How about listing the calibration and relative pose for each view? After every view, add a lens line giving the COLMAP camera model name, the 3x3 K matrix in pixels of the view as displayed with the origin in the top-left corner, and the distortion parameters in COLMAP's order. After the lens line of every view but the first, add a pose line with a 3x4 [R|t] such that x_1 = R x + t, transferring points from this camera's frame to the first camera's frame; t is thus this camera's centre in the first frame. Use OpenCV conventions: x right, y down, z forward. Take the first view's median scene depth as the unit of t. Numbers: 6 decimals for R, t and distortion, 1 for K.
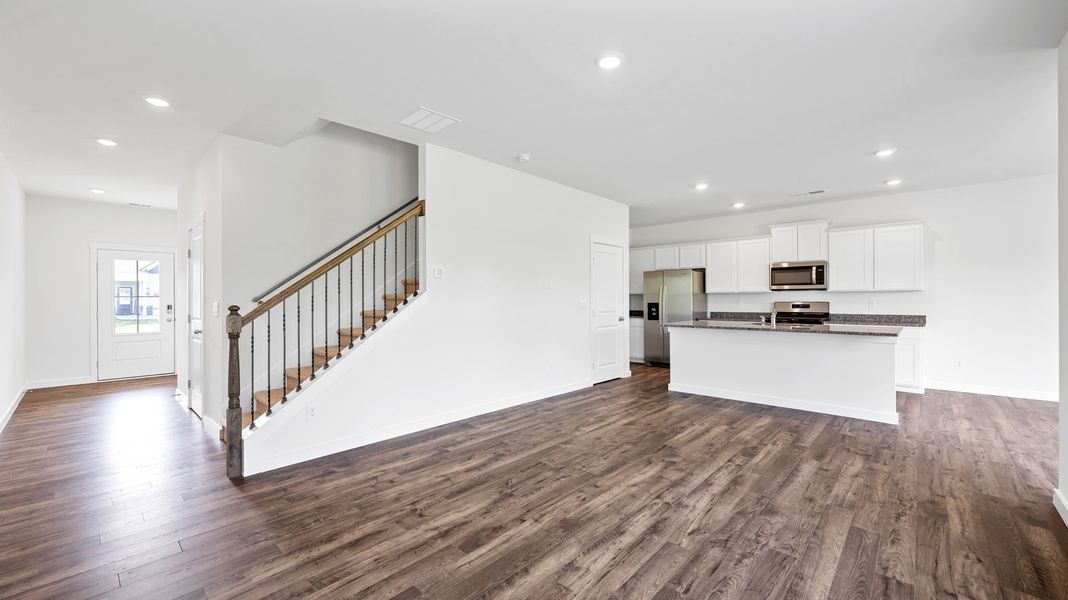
lens RADIAL K [[420.3, 0, 528.2], [0, 420.3, 301.4], [0, 0, 1]] dist [-0.005131, 0.000748]
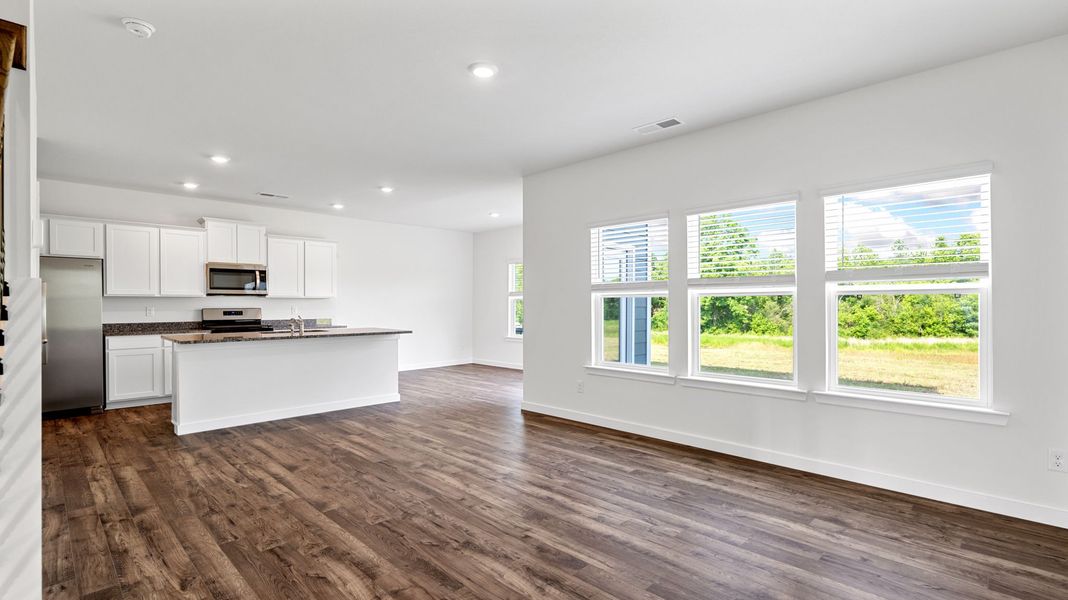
lens RADIAL K [[494.7, 0, 524.2], [0, 494.7, 302.1], [0, 0, 1]] dist [0.002167, 0.000228]
pose [[0.033134, 0.008683, 0.999413, -0.839445], [0.004246, 0.999952, -0.008829, 0.000164], [-0.999442, 0.004536, 0.033095, 0.710771]]
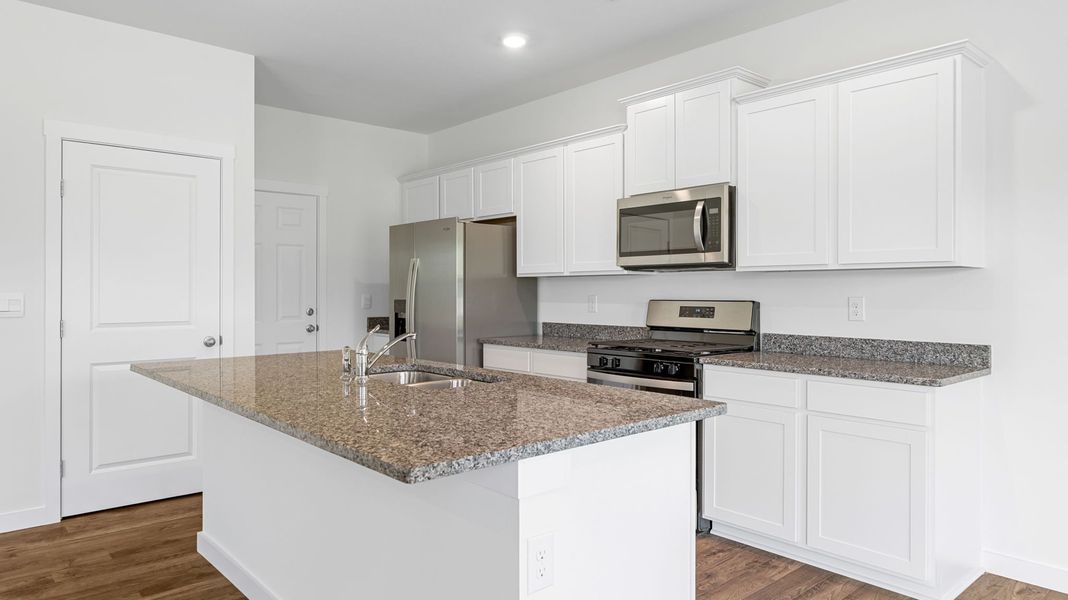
lens RADIAL K [[670.3, 0, 507.4], [0, 670.3, 301.5], [0, 0, 1]] dist [-0.022282, -0.001638]
pose [[0.994805, 0.006099, -0.101621, 1.045866], [-0.004768, 0.999900, 0.013333, -0.008719], [0.101692, -0.012779, 0.994734, 0.752690]]
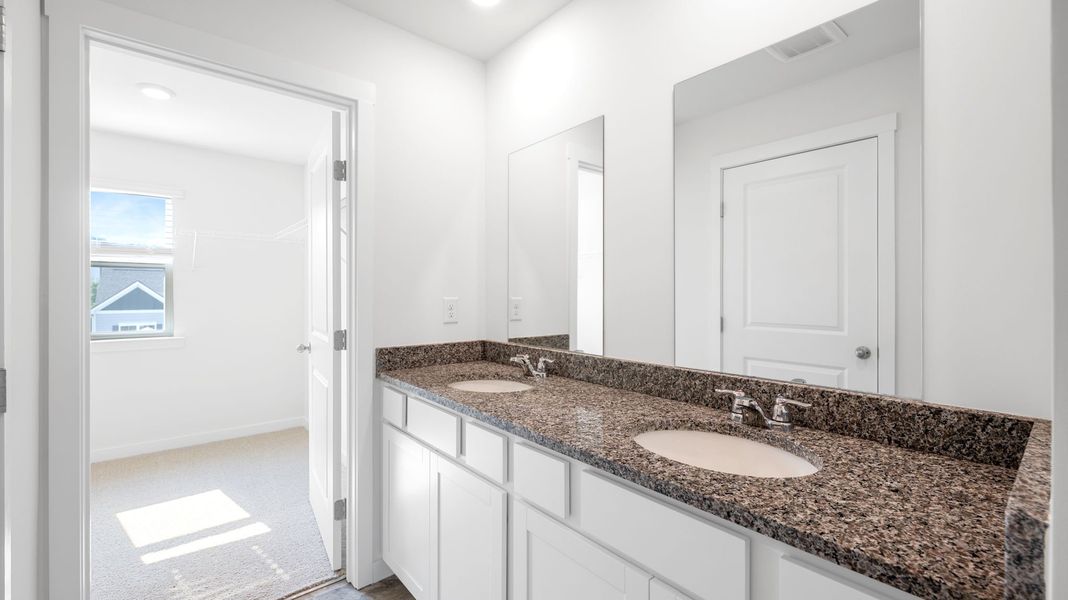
lens RADIAL K [[420.3, 0, 533.7], [0, 420.3, 298.2], [0, 0, 1]] dist [-0.005131, 0.000748]
pose [[-0.121342, 0.001184, -0.992610, 1.082560], [0.000888, 0.999999, 0.001084, -0.000522], [0.992610, -0.000750, -0.121343, 1.430947]]
